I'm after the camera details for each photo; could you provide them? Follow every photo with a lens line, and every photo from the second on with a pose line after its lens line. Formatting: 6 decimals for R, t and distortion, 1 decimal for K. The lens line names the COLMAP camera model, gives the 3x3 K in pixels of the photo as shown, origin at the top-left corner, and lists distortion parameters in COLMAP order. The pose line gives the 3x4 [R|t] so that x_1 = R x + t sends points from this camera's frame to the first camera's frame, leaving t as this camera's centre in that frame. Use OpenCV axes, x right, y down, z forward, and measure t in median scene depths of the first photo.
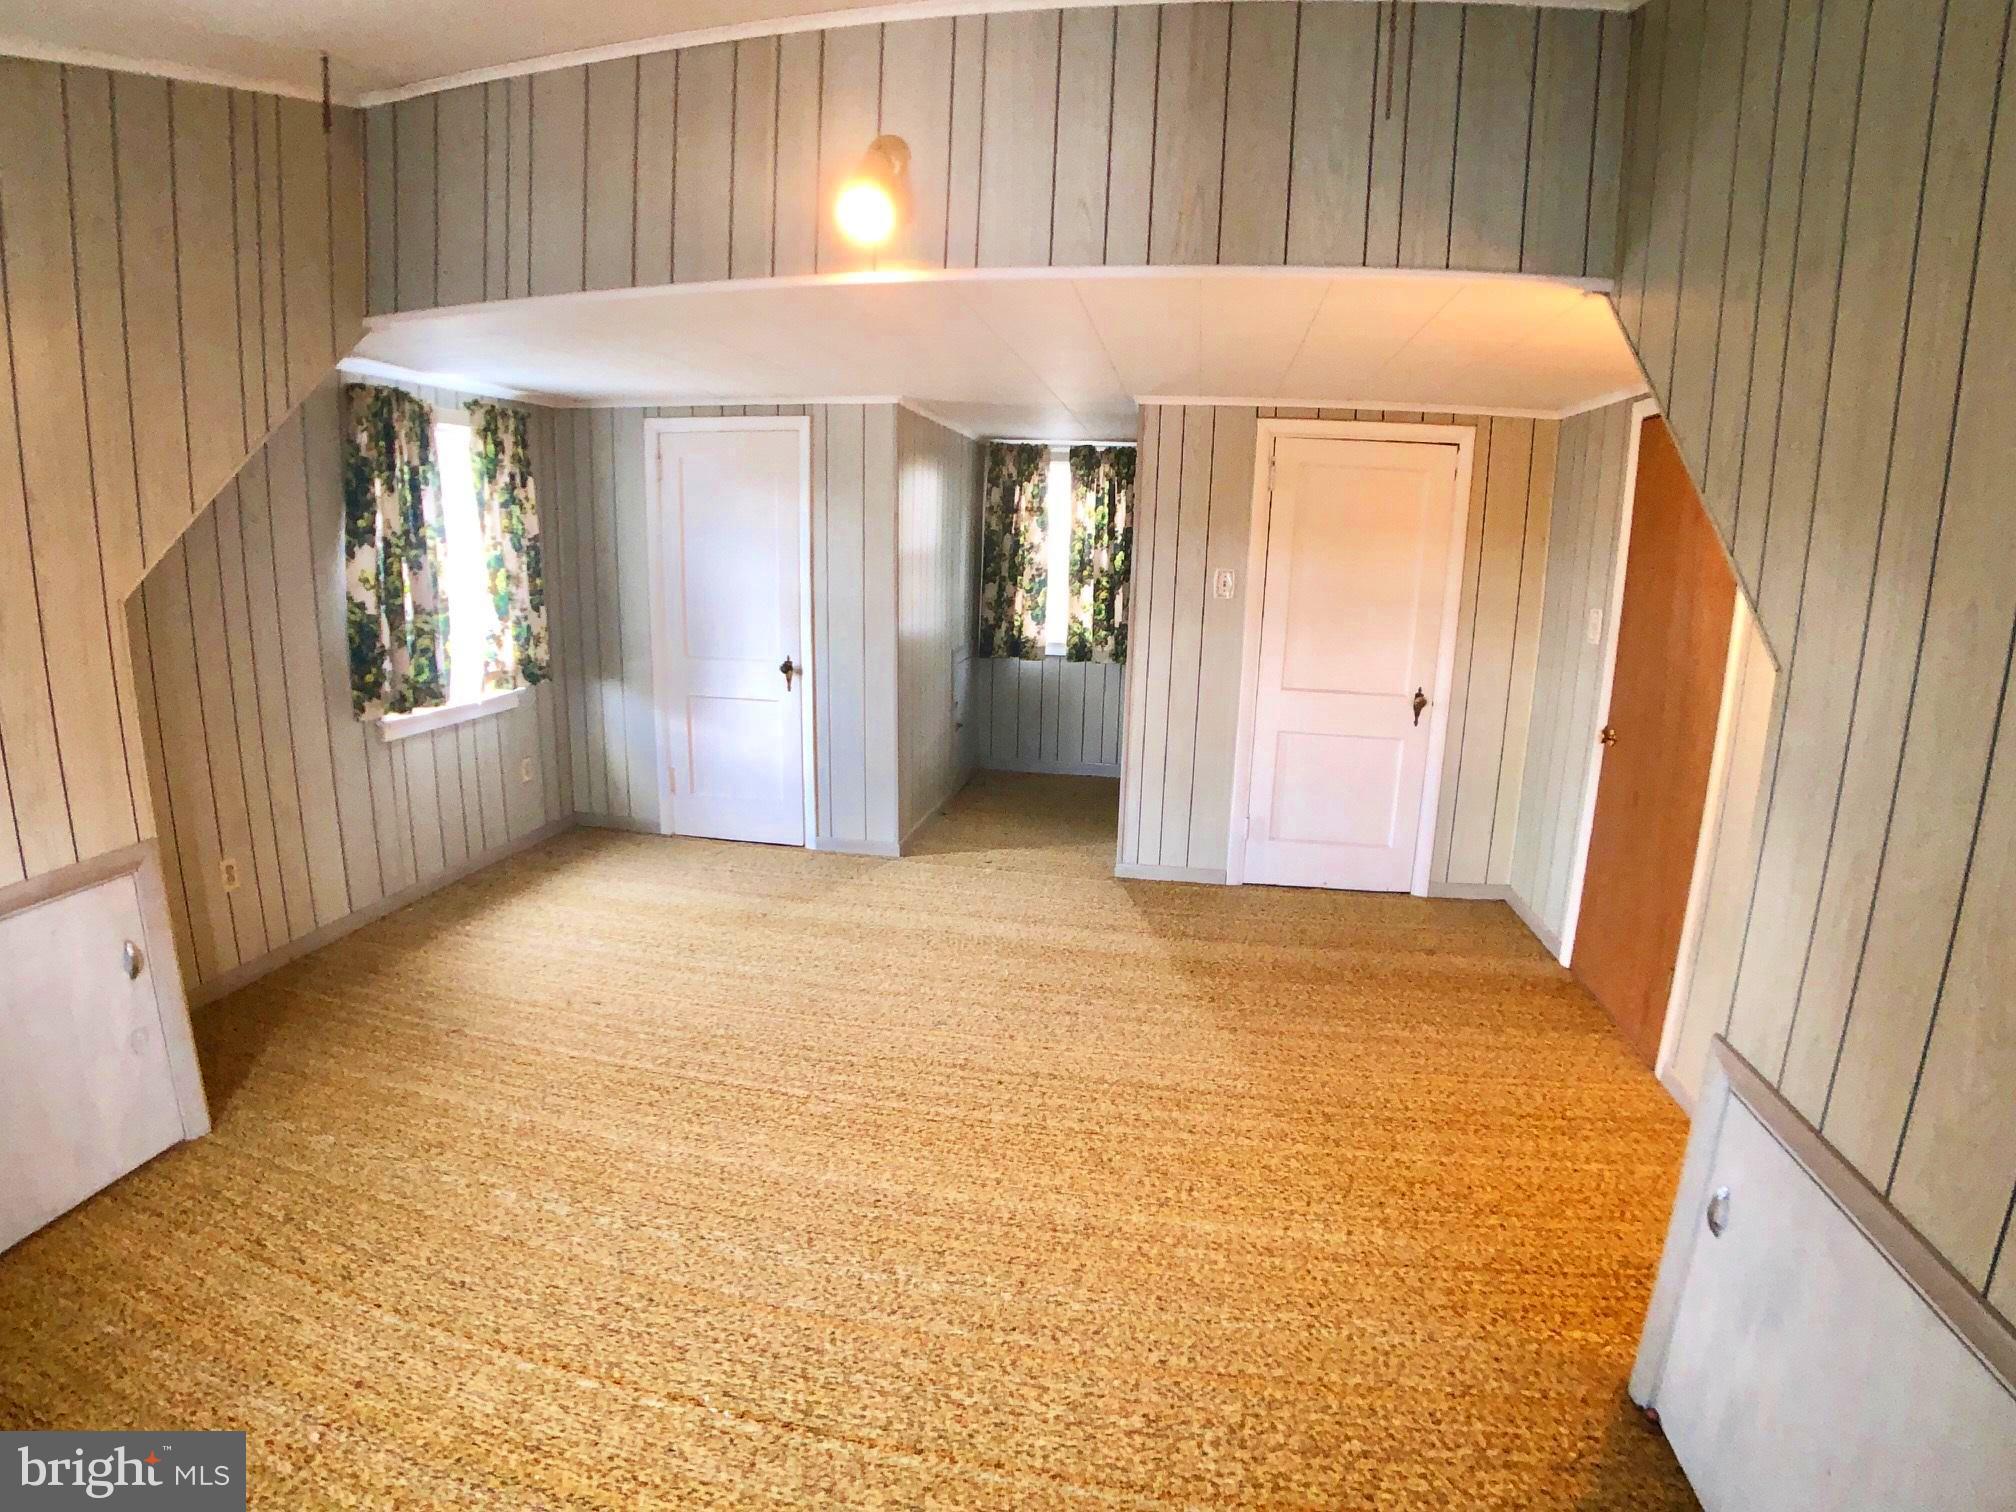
lens RADIAL K [[1000.2, 0, 1008.0], [0, 1000.2, 756.0], [0, 0, 1]] dist [-0.150645, 0.006977]
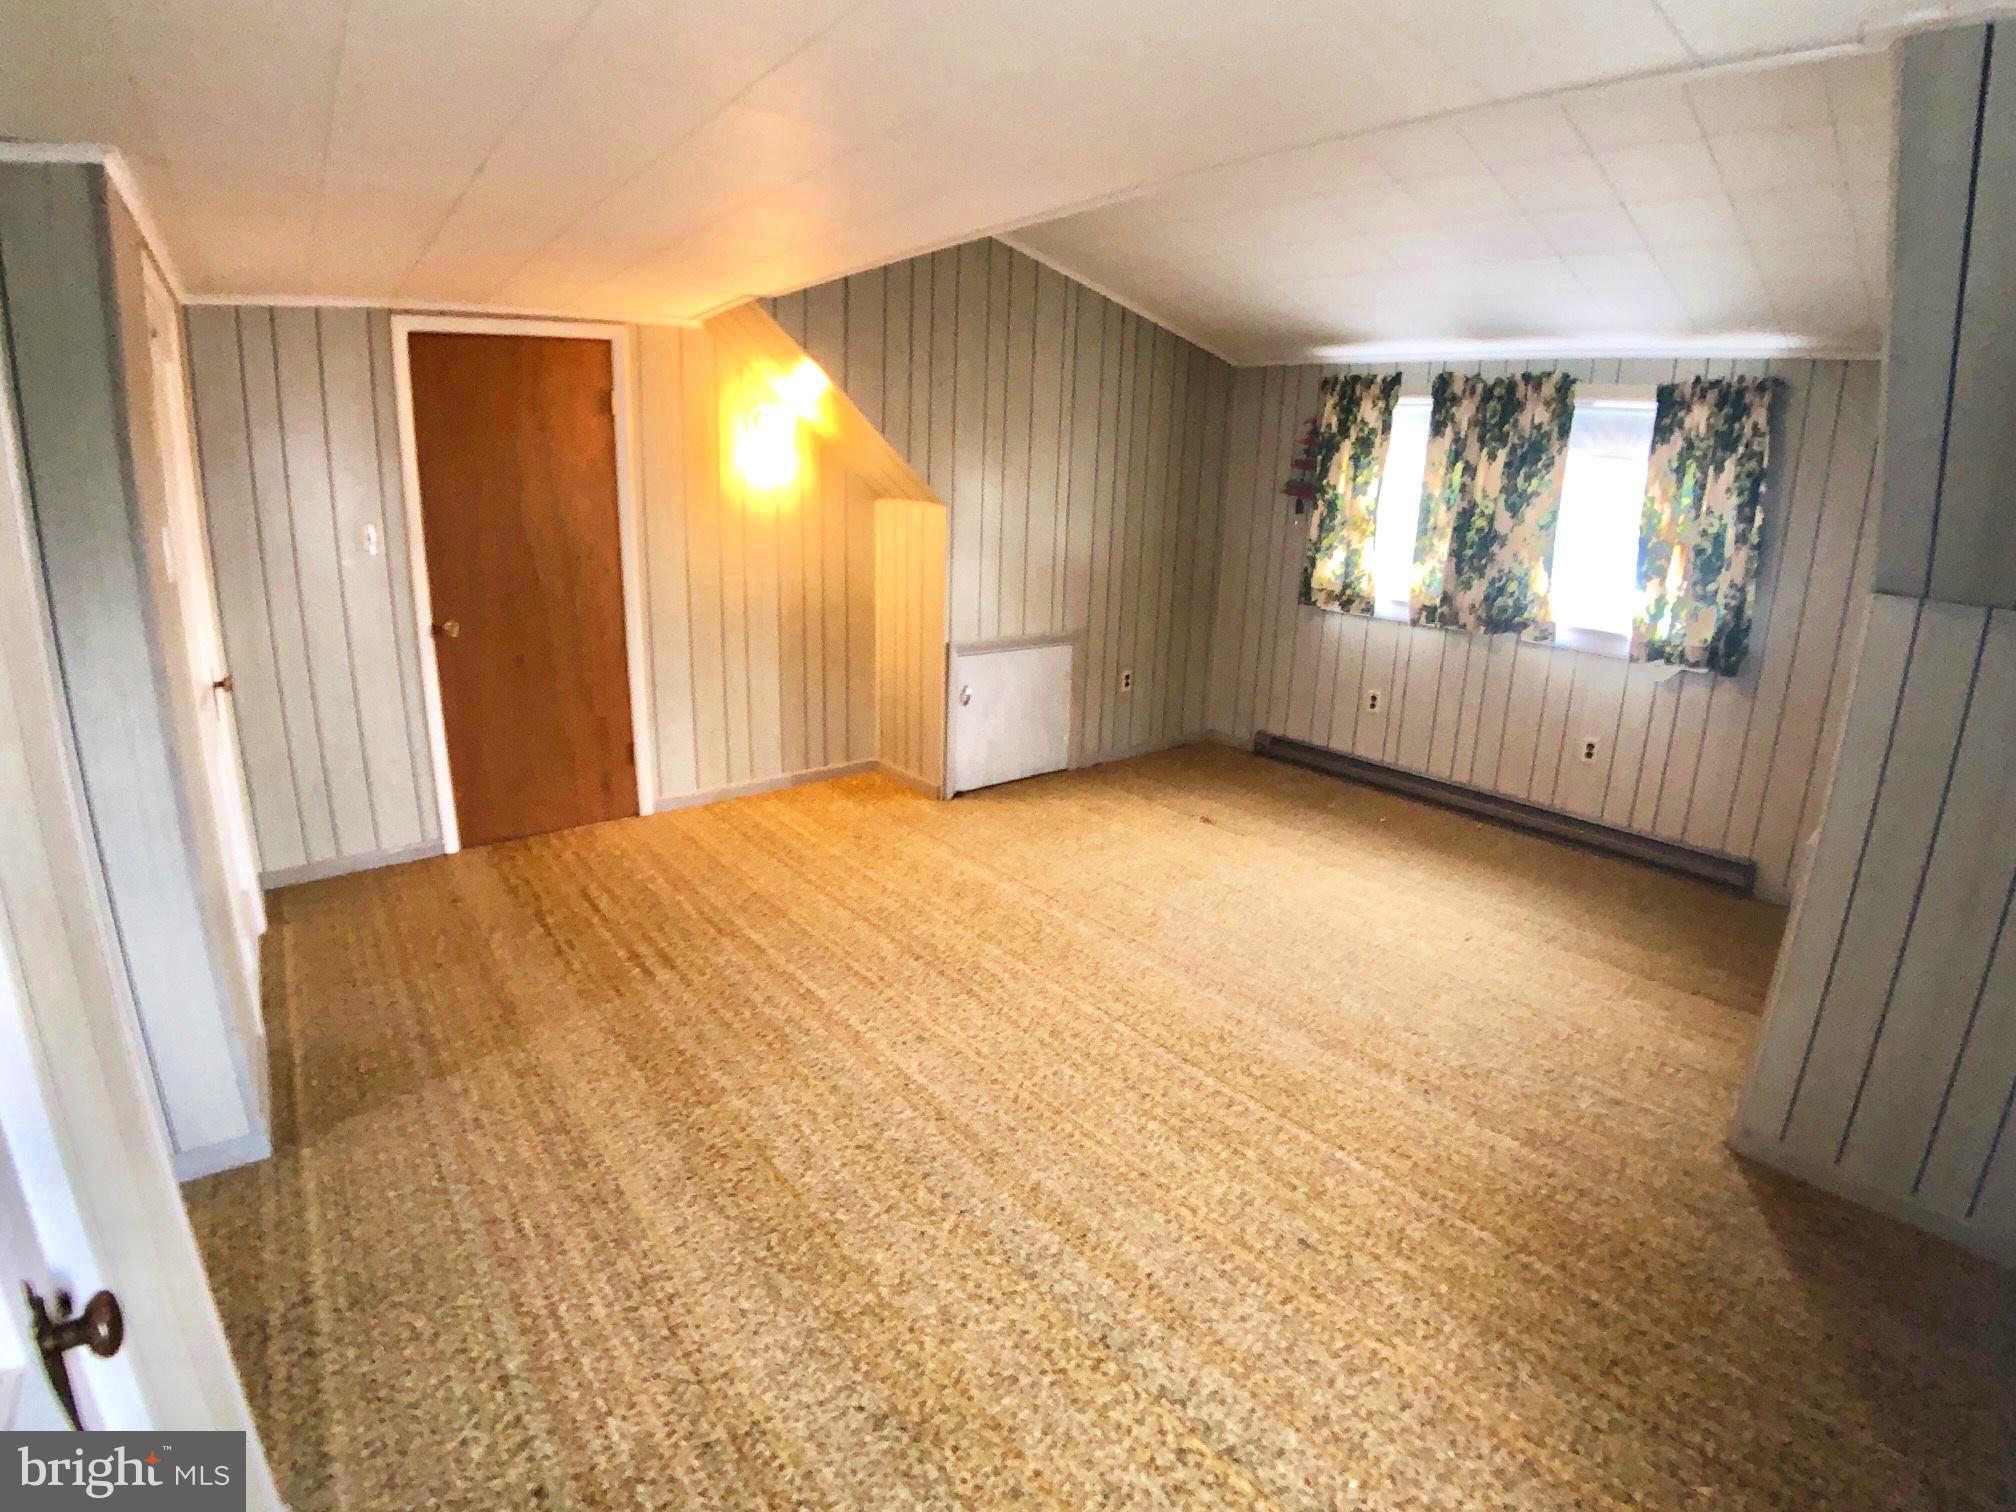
lens RADIAL K [[1000.2, 0, 1008.0], [0, 1000.2, 756.0], [0, 0, 1]] dist [-0.150645, 0.006977]
pose [[-0.775267, -0.201309, 0.598695, -0.534299], [0.093880, 0.900599, 0.424390, -0.281761], [-0.624618, 0.385221, -0.679306, 1.301041]]
